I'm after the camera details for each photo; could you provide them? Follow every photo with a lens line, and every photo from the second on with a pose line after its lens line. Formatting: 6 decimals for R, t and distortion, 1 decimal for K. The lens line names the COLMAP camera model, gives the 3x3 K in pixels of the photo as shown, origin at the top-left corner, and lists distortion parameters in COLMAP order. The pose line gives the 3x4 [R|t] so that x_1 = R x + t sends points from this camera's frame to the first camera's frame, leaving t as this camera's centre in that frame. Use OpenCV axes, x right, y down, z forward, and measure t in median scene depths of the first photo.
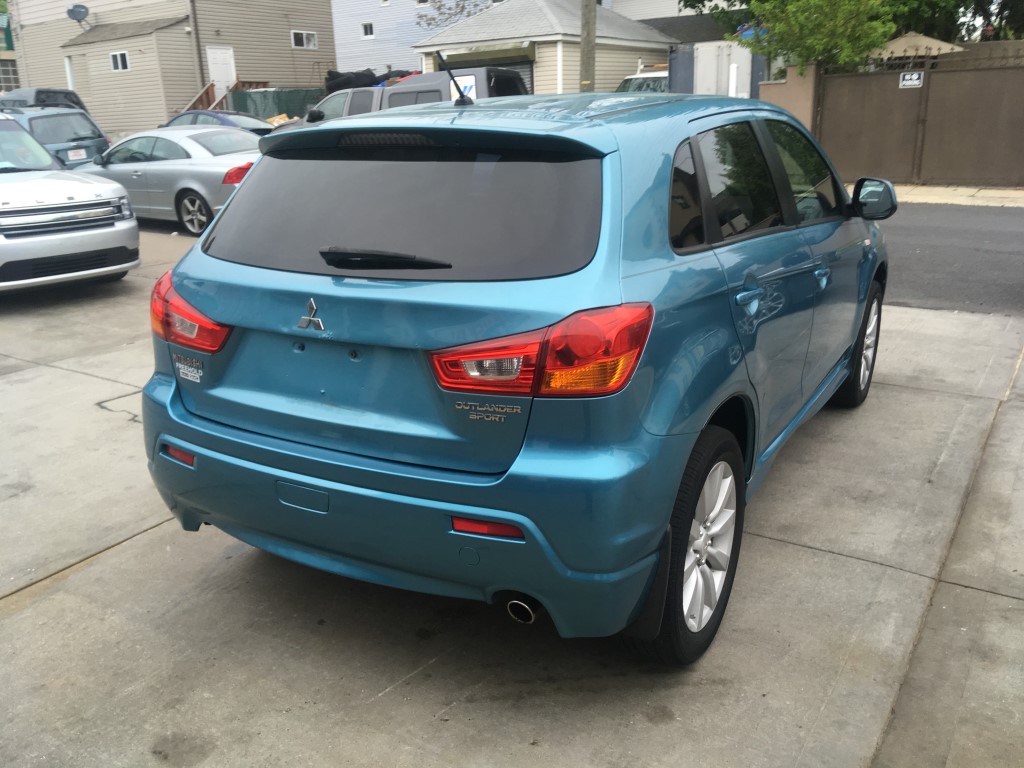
lens RADIAL K [[863.8, 0, 503.3], [0, 863.8, 386.4], [0, 0, 1]] dist [0.097445, -0.146194]
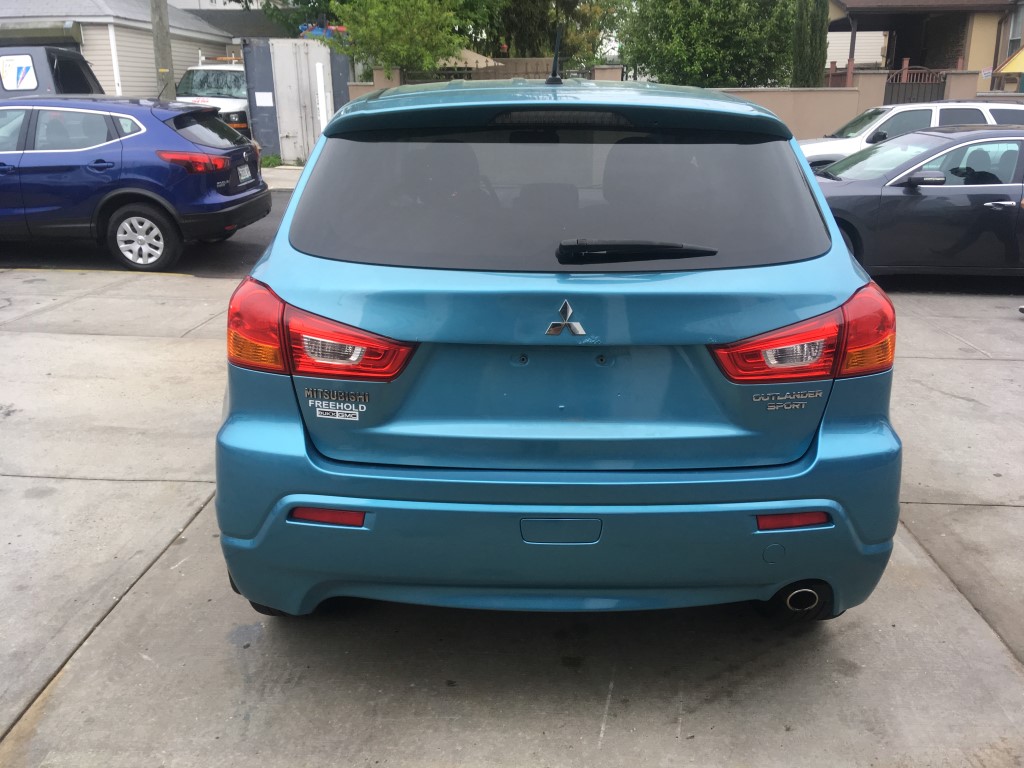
lens RADIAL K [[863.8, 0, 509.4], [0, 863.8, 378.7], [0, 0, 1]] dist [0.097445, -0.146194]
pose [[0.861988, -0.116320, 0.493403, -0.410599], [0.120312, 0.992451, 0.023783, -0.029583], [-0.492444, 0.038861, 0.869476, 0.163689]]
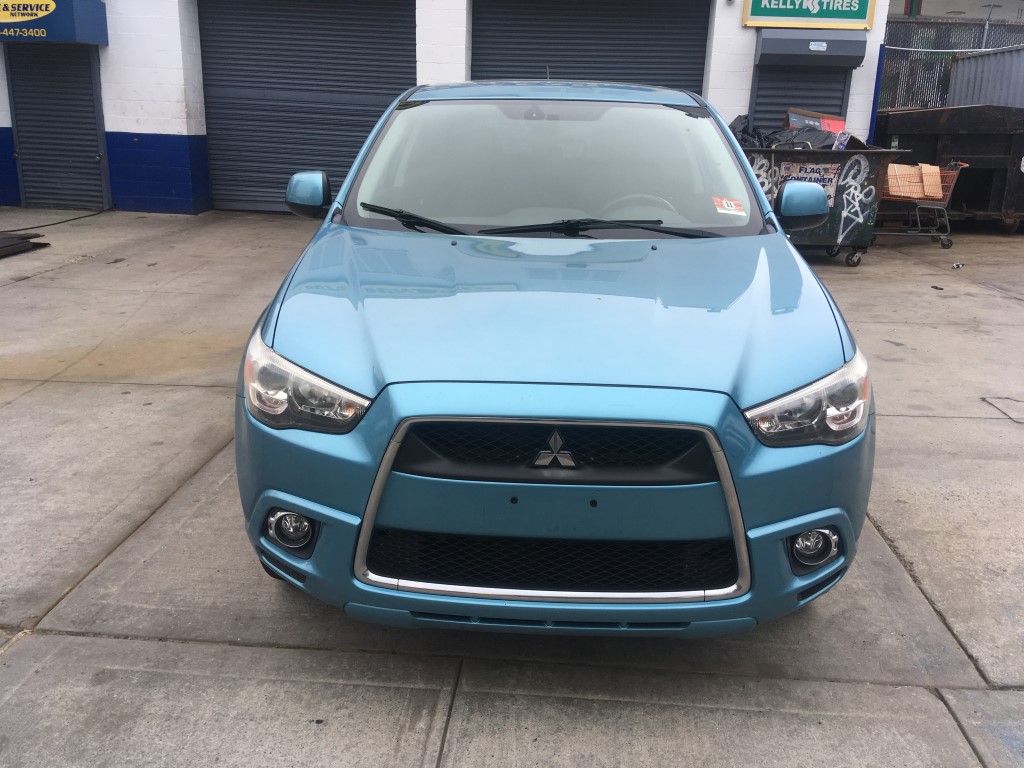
lens RADIAL K [[863.8, 0, 514.0], [0, 863.8, 386.4], [0, 0, 1]] dist [0.097445, -0.146194]
pose [[-0.874468, 0.152237, -0.460575, 0.686543], [-0.140703, 0.829053, 0.541178, -0.566115], [0.464228, 0.538047, -0.703560, 1.847540]]
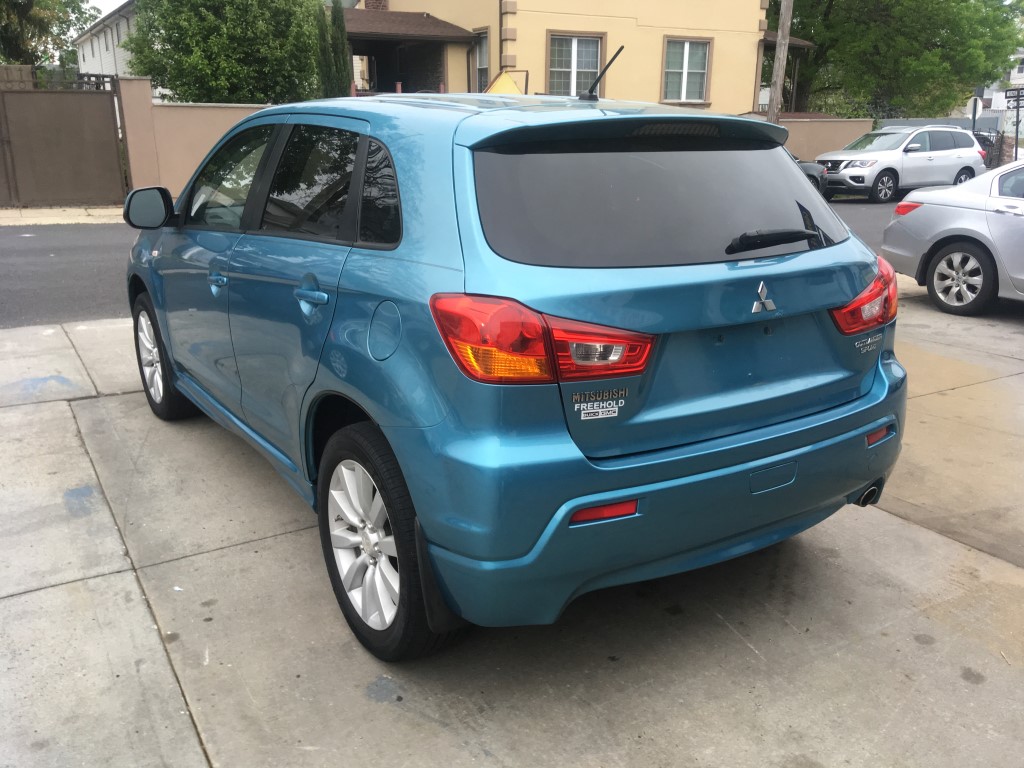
lens RADIAL K [[863.8, 0, 512.6], [0, 863.8, 384.0], [0, 0, 1]] dist [0.097445, -0.146194]
pose [[0.435432, -0.218358, 0.873338, -0.741389], [0.245582, 0.962152, 0.118121, -0.104443], [-0.866077, 0.163042, 0.472576, 0.460845]]
